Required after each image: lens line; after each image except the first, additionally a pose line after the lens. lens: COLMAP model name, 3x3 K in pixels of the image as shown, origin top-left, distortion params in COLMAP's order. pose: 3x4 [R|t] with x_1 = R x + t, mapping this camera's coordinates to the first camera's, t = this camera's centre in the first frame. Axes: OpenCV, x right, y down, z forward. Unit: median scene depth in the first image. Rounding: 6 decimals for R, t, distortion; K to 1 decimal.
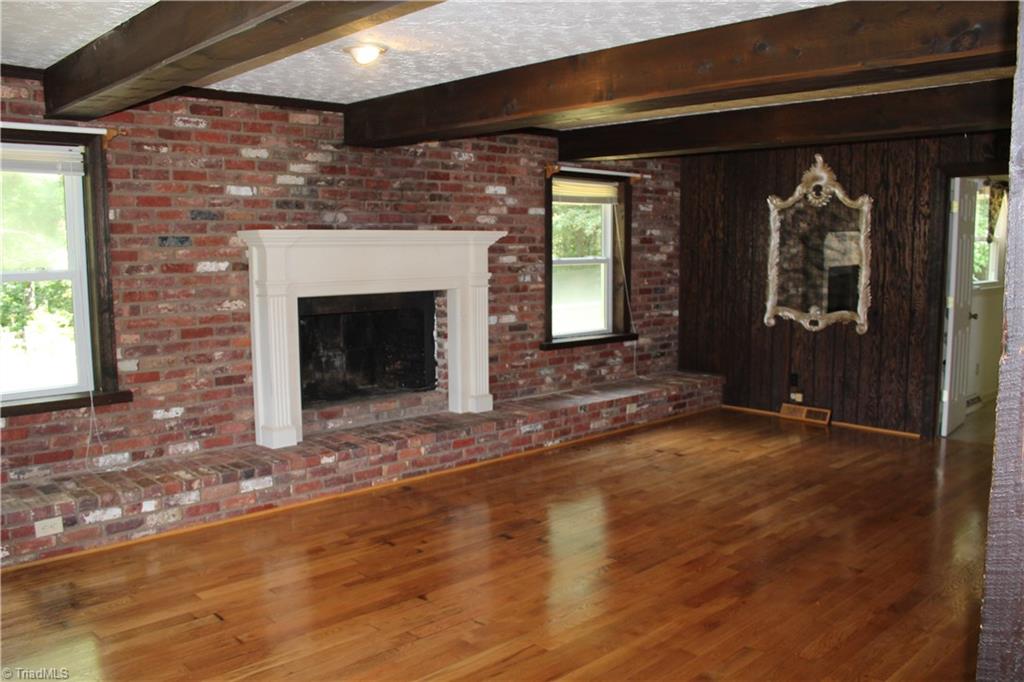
lens RADIAL K [[860.6, 0, 512.0], [0, 860.6, 341.0], [0, 0, 1]] dist [-0.144643, 0.117123]
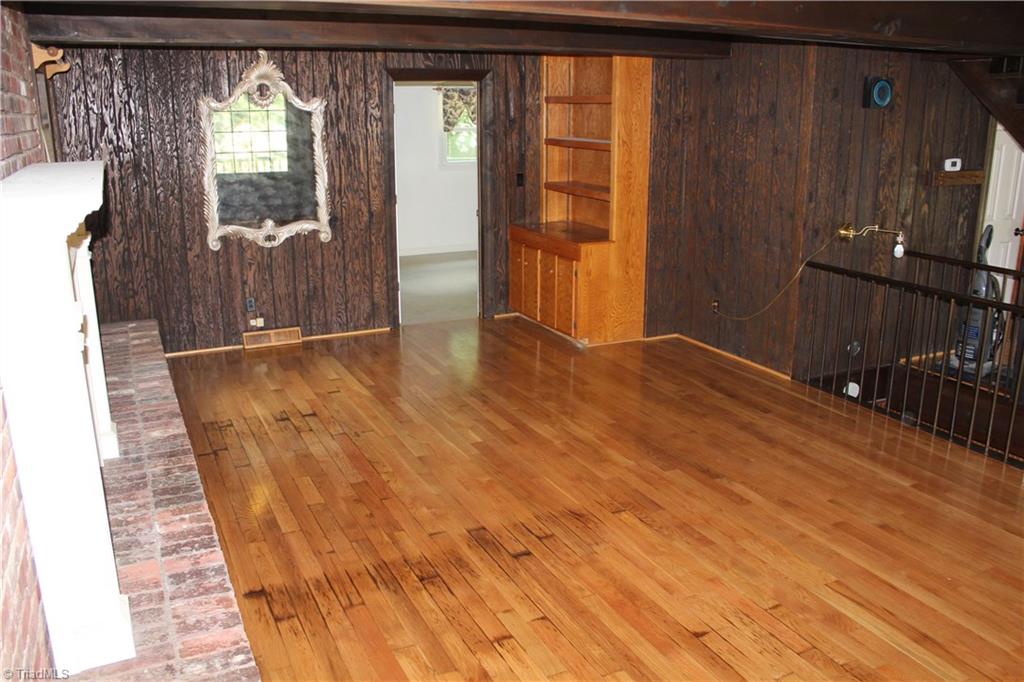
lens RADIAL K [[860.6, 0, 512.0], [0, 860.6, 341.0], [0, 0, 1]] dist [-0.144643, 0.117123]
pose [[0.306079, -0.247522, 0.919265, -0.561753], [0.111080, 0.968299, 0.223739, -0.116838], [-0.945503, 0.033630, 0.323871, 0.600813]]
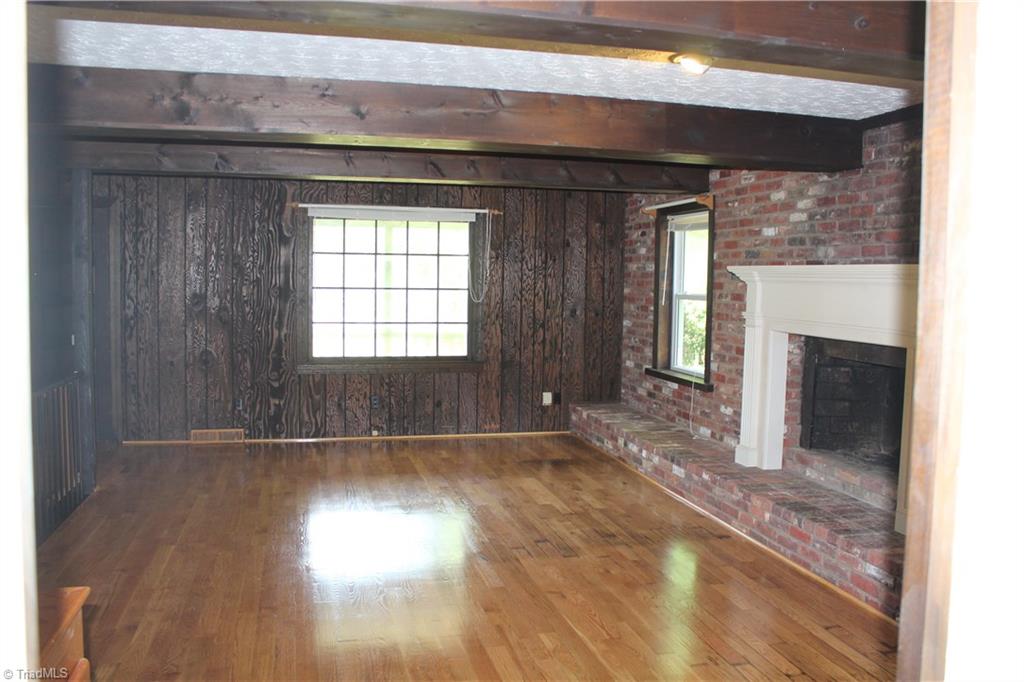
lens RADIAL K [[860.6, 0, 512.0], [0, 860.6, 341.0], [0, 0, 1]] dist [-0.144643, 0.117123]
pose [[-0.492164, 0.056847, -0.868645, 0.767446], [-0.118057, 0.984287, 0.131305, -0.131396], [0.862460, 0.167173, -0.477719, 1.170213]]
